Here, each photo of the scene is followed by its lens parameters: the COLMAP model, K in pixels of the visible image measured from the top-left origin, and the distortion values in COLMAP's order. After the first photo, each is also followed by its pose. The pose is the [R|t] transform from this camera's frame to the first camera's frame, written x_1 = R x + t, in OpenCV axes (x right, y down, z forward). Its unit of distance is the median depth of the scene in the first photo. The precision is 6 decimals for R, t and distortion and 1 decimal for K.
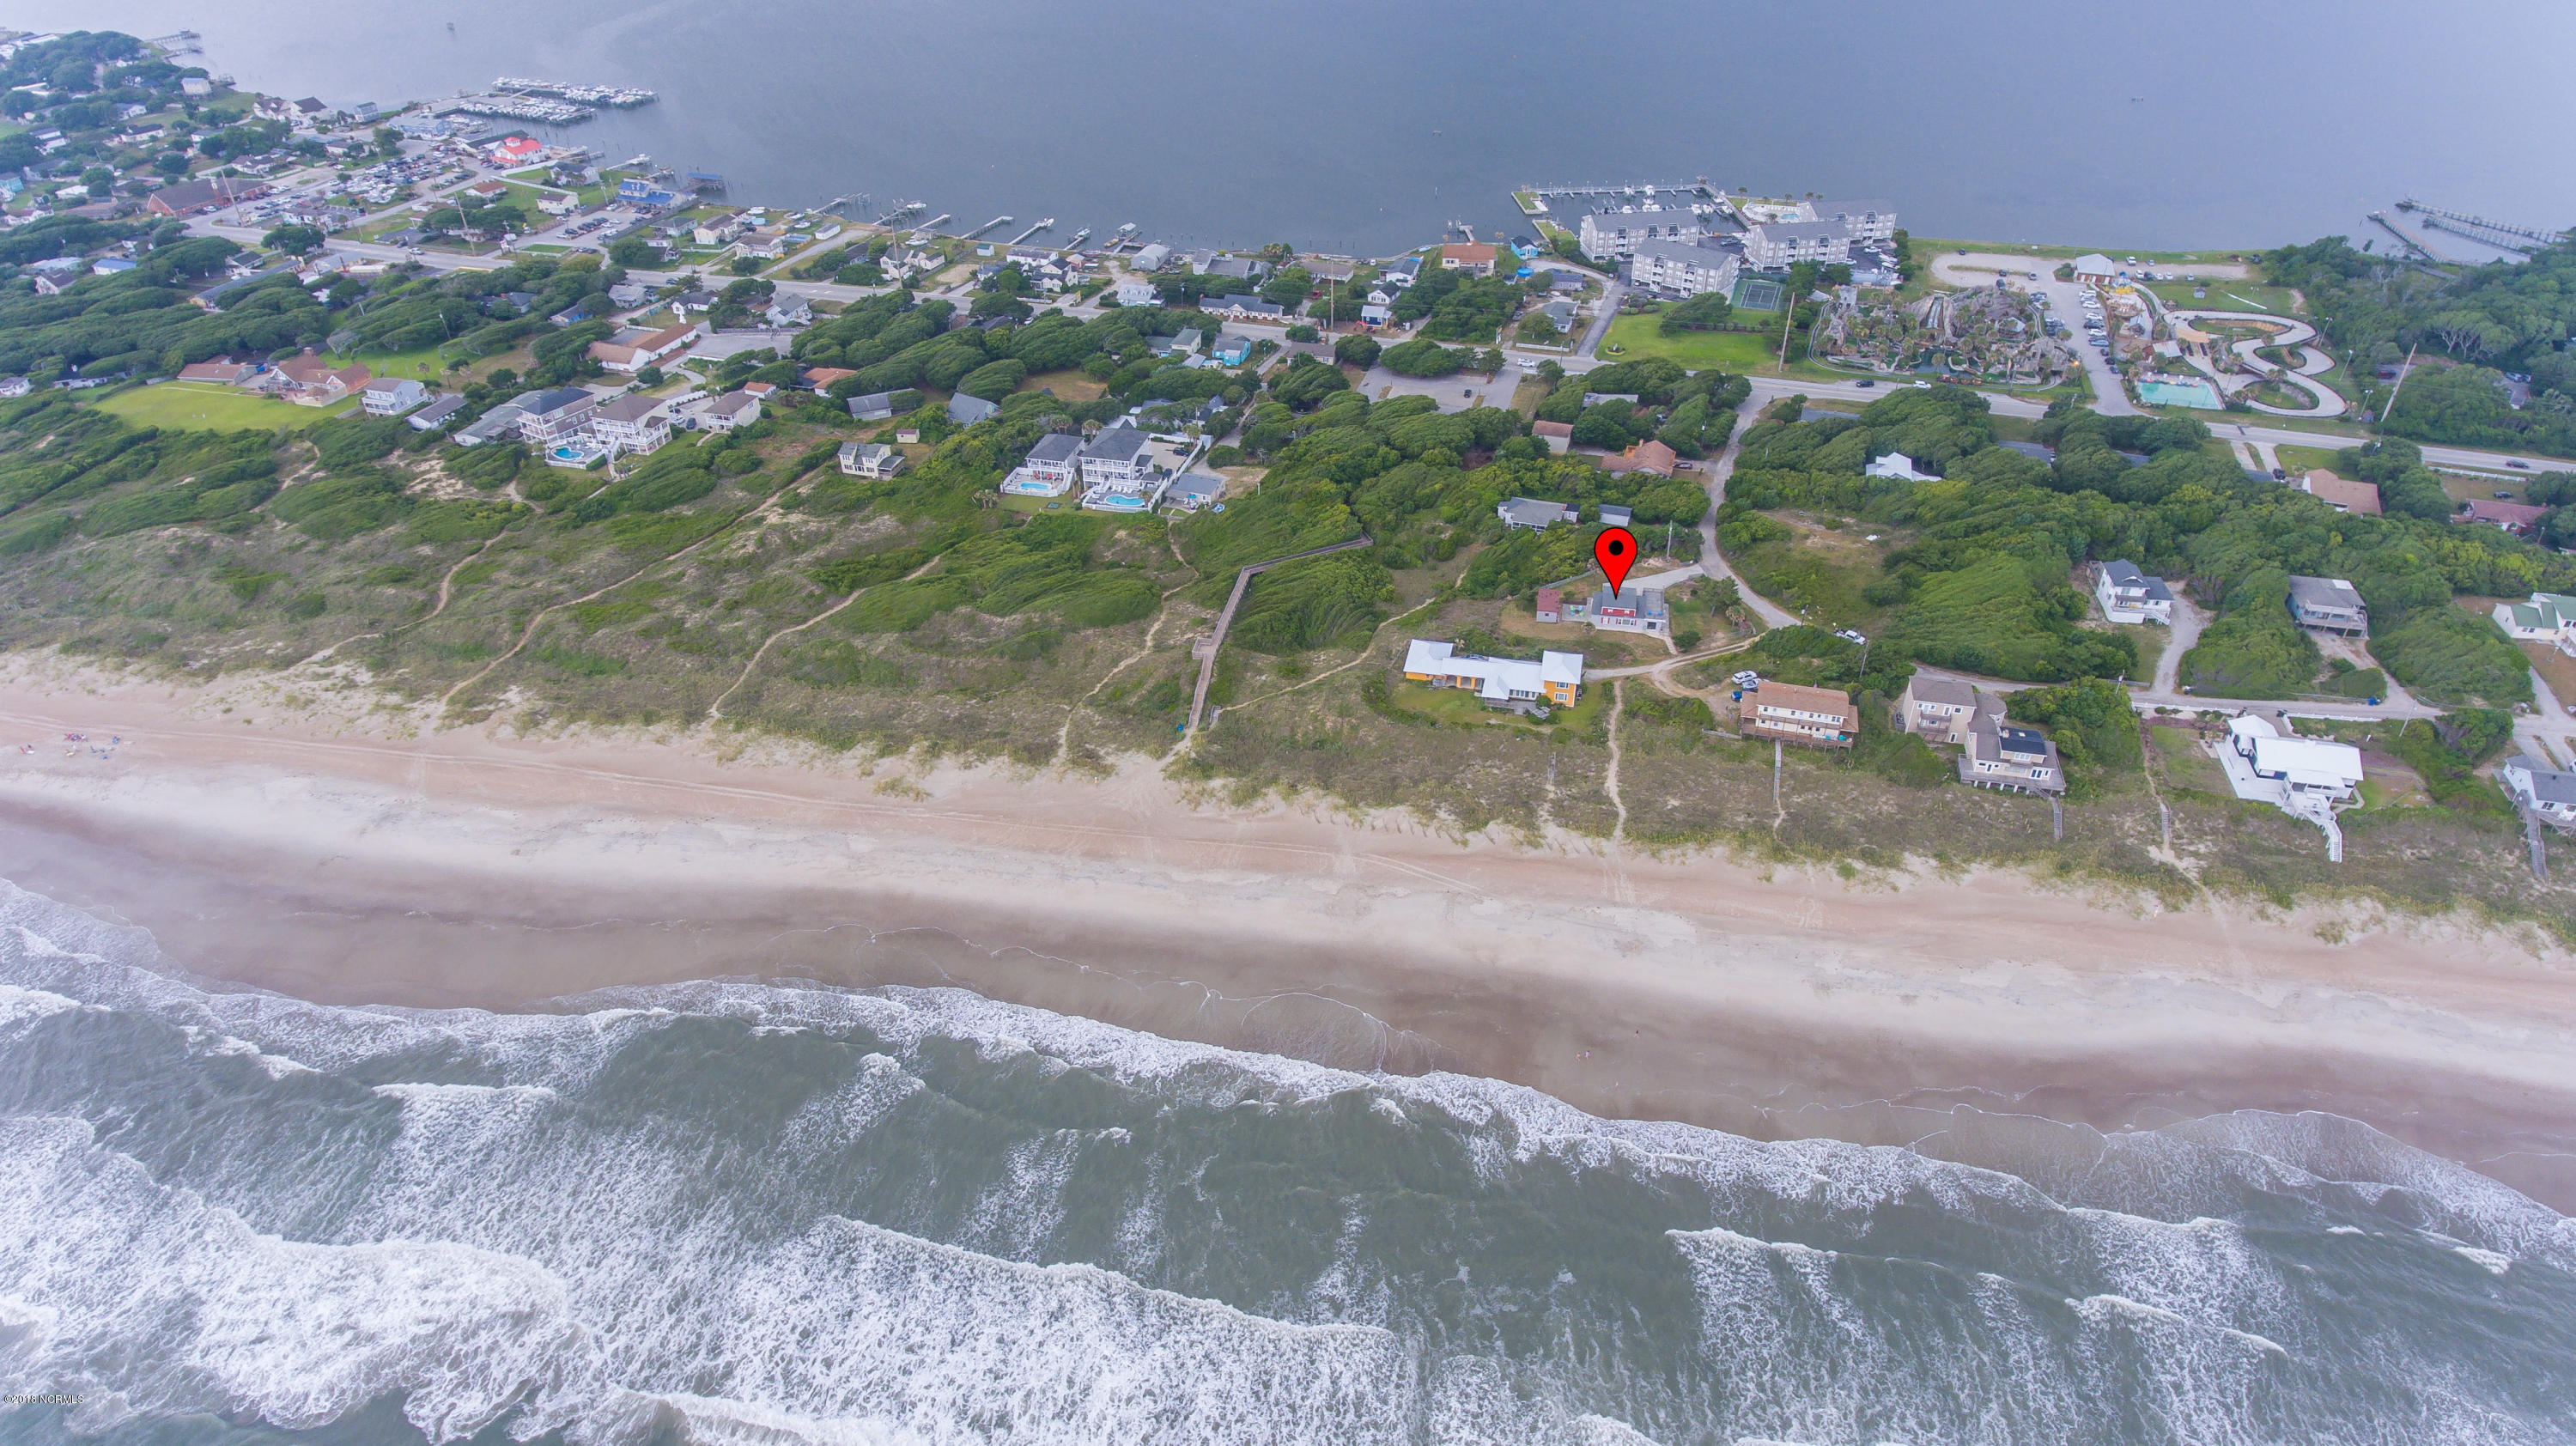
lens RADIAL K [[1517.7, 0, 1276.6], [0, 1517.7, 718.6], [0, 0, 1]] dist [-0.001298, 0.000704]
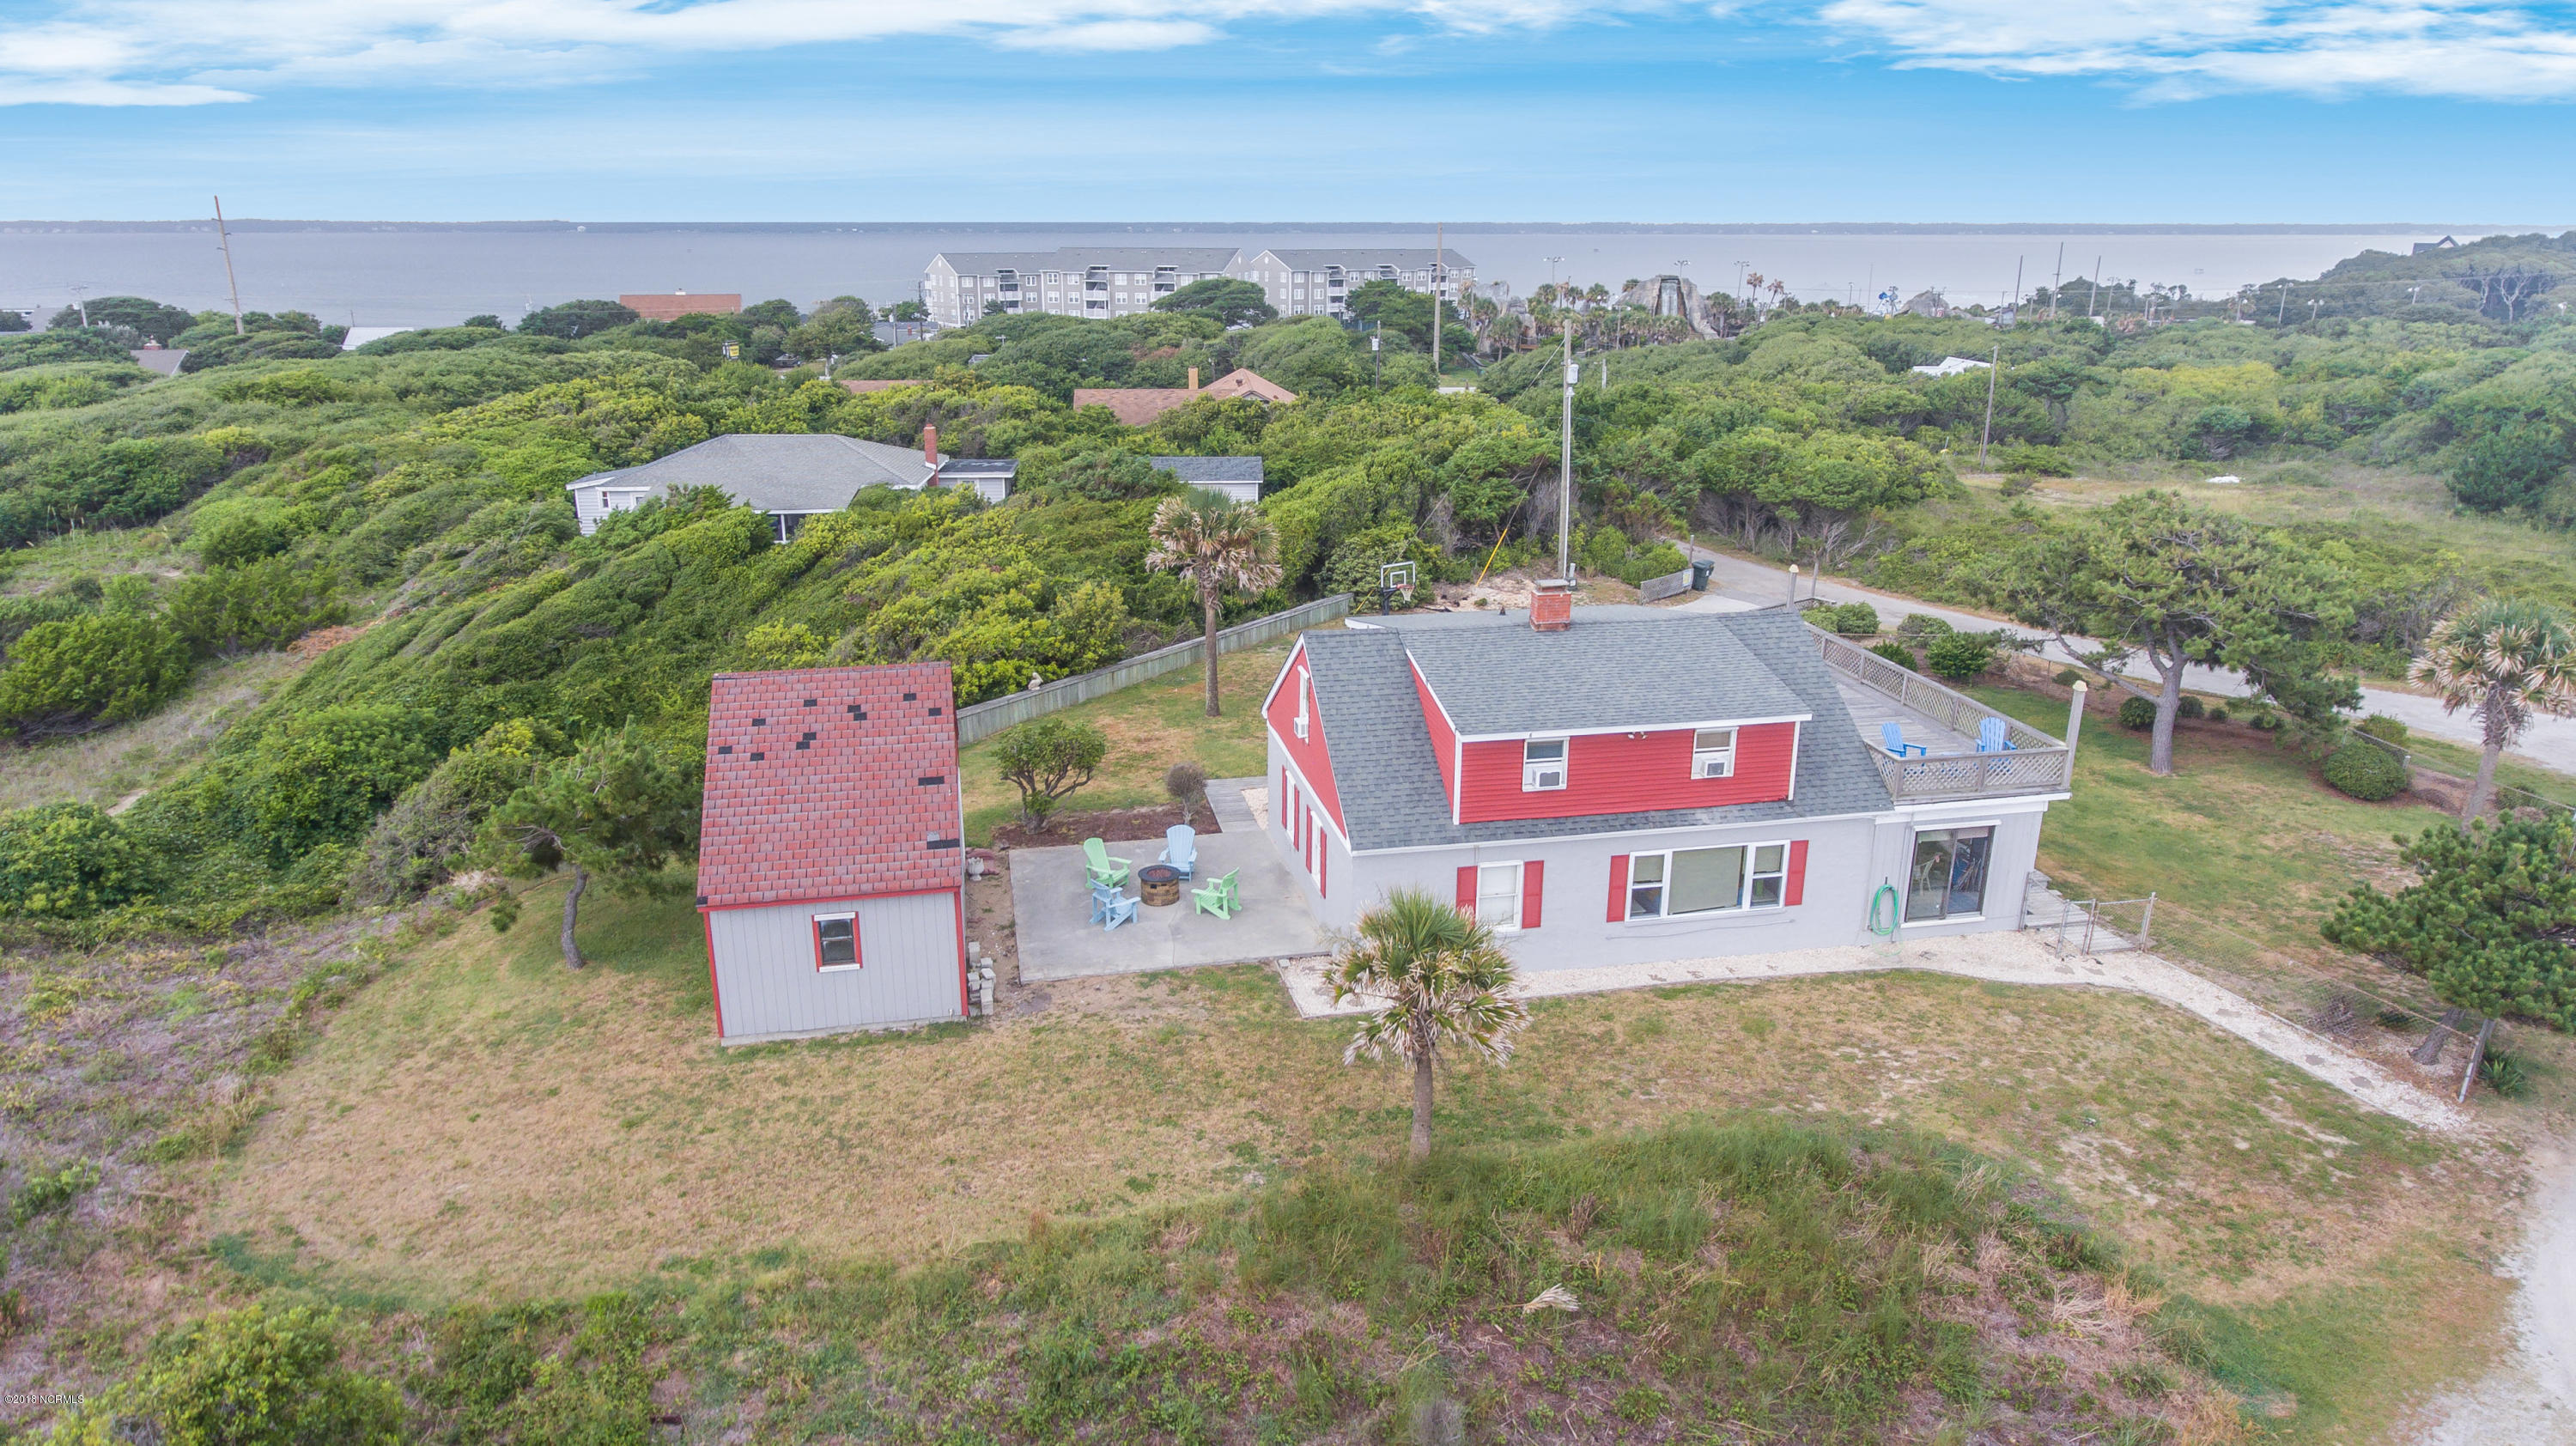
lens RADIAL K [[1579.0, 0, 1277.7], [0, 1579.0, 712.6], [0, 0, 1]] dist [-0.000450, 0.000304]
pose [[0.923496, -0.095495, 0.371532, 0.189259], [0.204000, 0.942470, -0.264828, -0.058592], [-0.324868, 0.320360, 0.889848, 1.018496]]
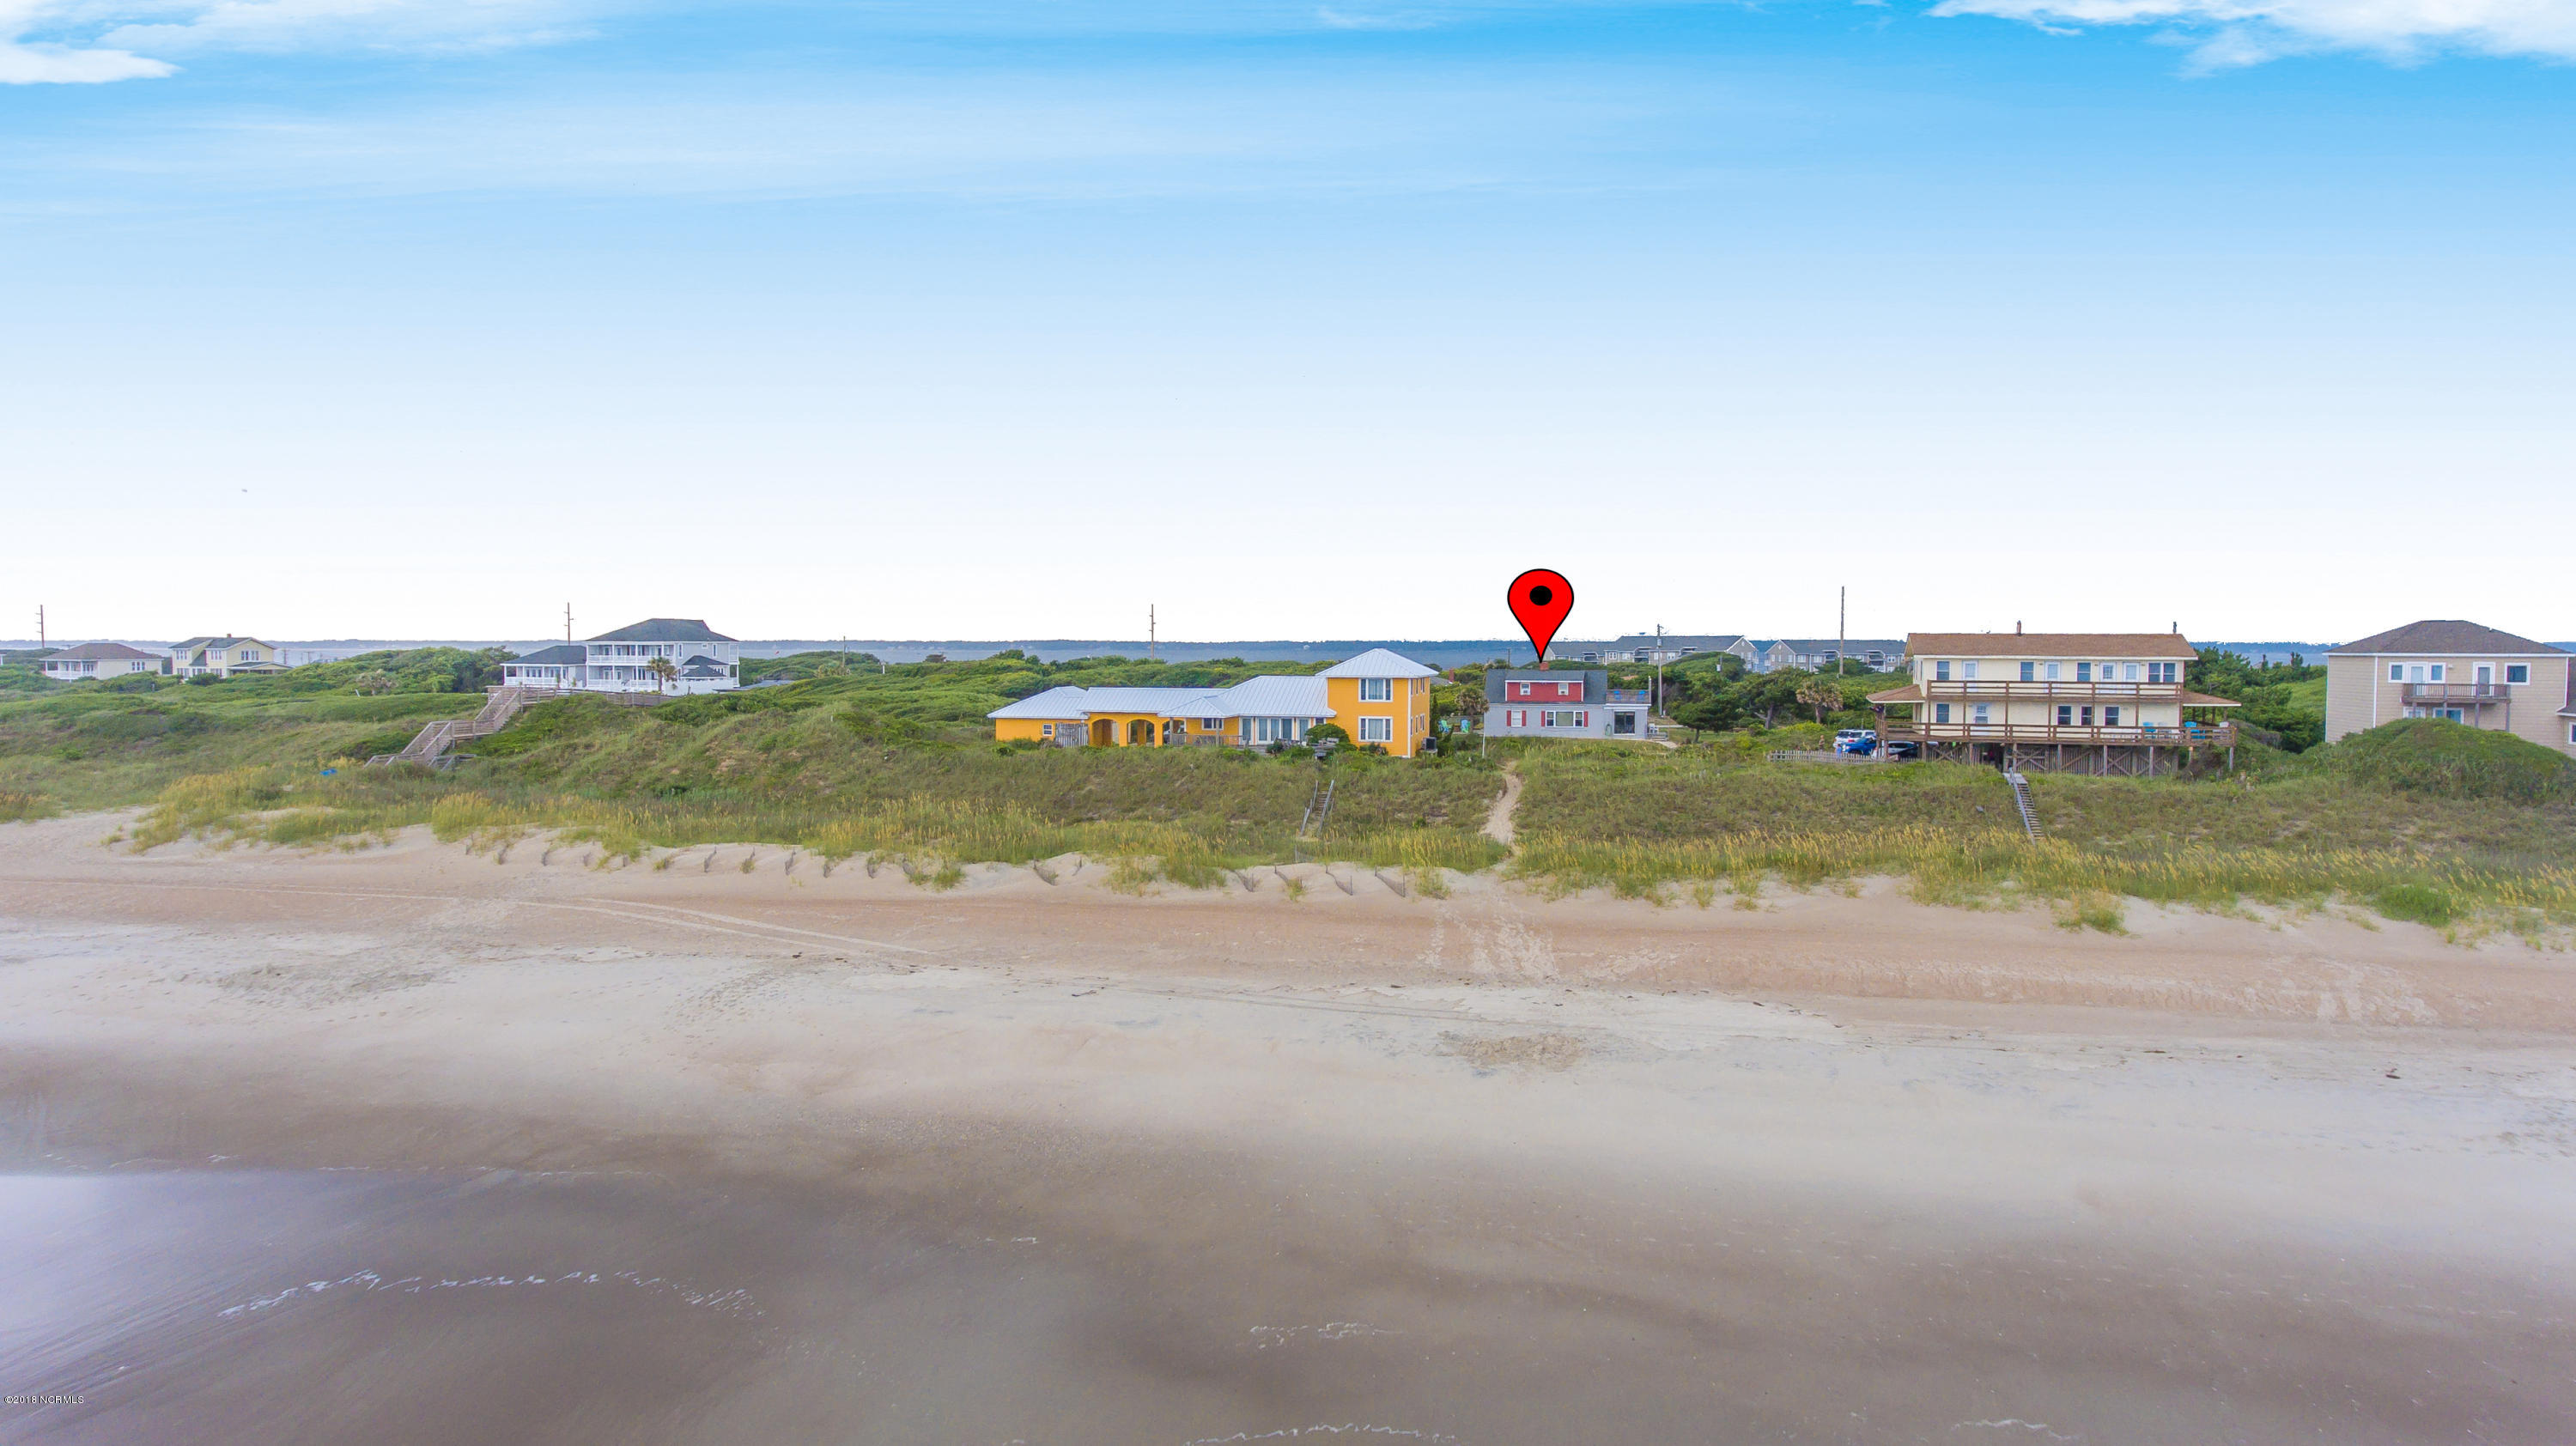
lens RADIAL K [[1566.5, 0, 1275.3], [0, 1566.5, 724.0], [0, 0, 1]] dist [-0.003312, -0.000299]
pose [[0.999410, 0.020445, -0.027614, 0.178315], [-0.031927, 0.849593, -0.526472, 0.192110], [0.012697, 0.527043, 0.849744, 0.691334]]
